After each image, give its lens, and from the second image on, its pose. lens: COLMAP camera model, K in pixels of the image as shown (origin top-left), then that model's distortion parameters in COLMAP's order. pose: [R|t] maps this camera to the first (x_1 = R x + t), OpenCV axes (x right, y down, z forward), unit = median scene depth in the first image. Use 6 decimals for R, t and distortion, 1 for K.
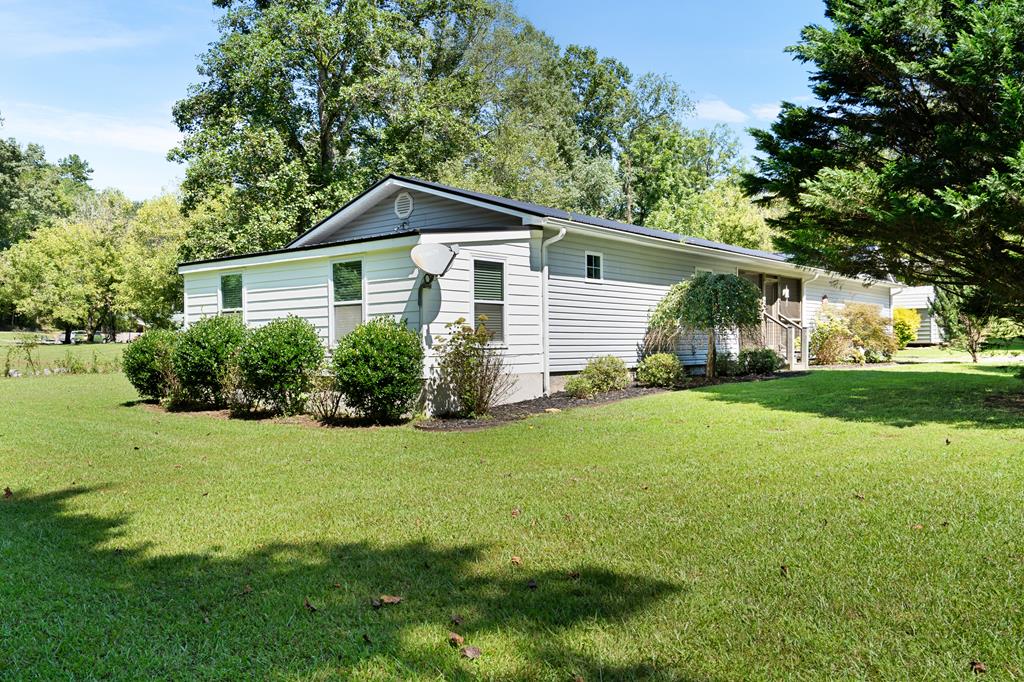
lens RADIAL K [[821.2, 0, 512.0], [0, 821.2, 356.8], [0, 0, 1]] dist [0.003819, 0.002440]
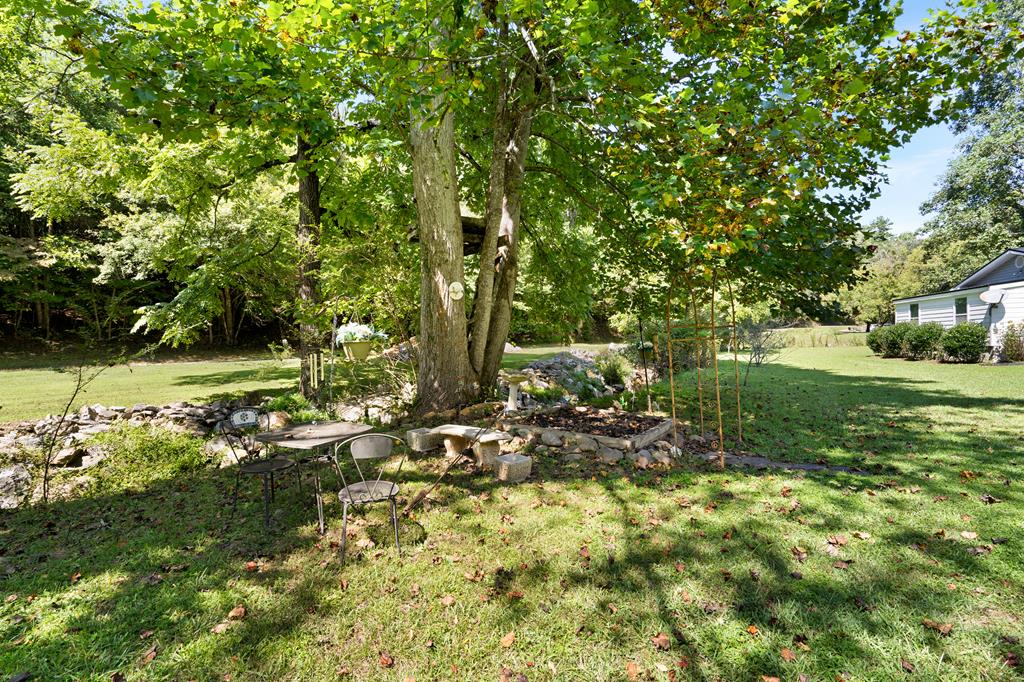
lens RADIAL K [[481.9, 0, 512.0], [0, 481.9, 341.0], [0, 0, 1]] dist [0.002091, 0.000427]
pose [[0.411285, 0.000792, -0.911507, 0.482092], [0.001402, 0.999998, 0.001501, 0.006367], [0.911506, -0.001895, 0.411283, -0.689267]]
